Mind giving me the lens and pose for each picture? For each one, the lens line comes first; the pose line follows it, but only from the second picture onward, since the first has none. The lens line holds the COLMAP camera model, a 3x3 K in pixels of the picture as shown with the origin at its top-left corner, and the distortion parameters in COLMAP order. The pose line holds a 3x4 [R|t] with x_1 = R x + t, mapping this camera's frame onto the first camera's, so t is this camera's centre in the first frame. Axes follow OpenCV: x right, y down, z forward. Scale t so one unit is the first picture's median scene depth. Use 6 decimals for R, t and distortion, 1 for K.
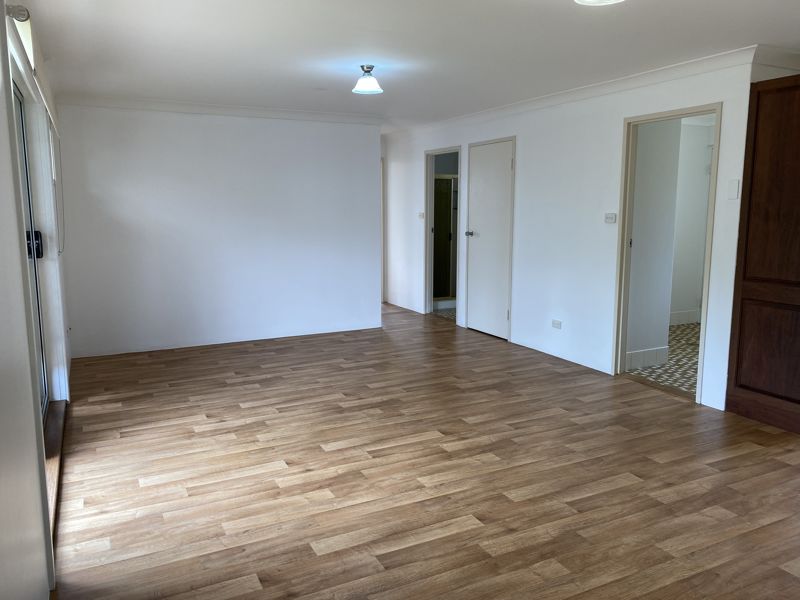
lens RADIAL K [[619.5, 0, 400.0], [0, 619.5, 300.0], [0, 0, 1]] dist [0.033914, -0.008778]
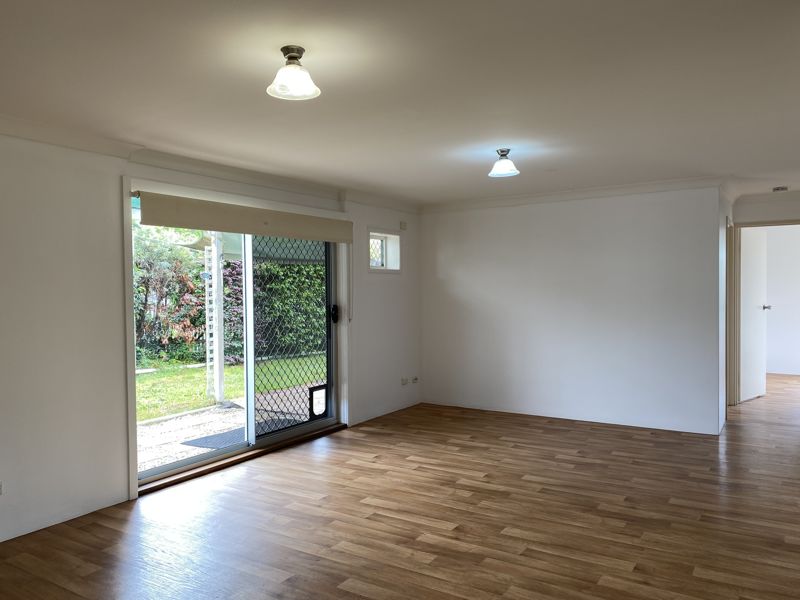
lens RADIAL K [[630.2, 0, 400.5], [0, 630.2, 311.5], [0, 0, 1]] dist [-0.010534, -0.006977]
pose [[0.526279, 0.044836, -0.849129, 0.738638], [-0.132189, 0.990782, -0.029613, -0.062947], [0.839974, 0.127830, 0.527355, 0.351157]]
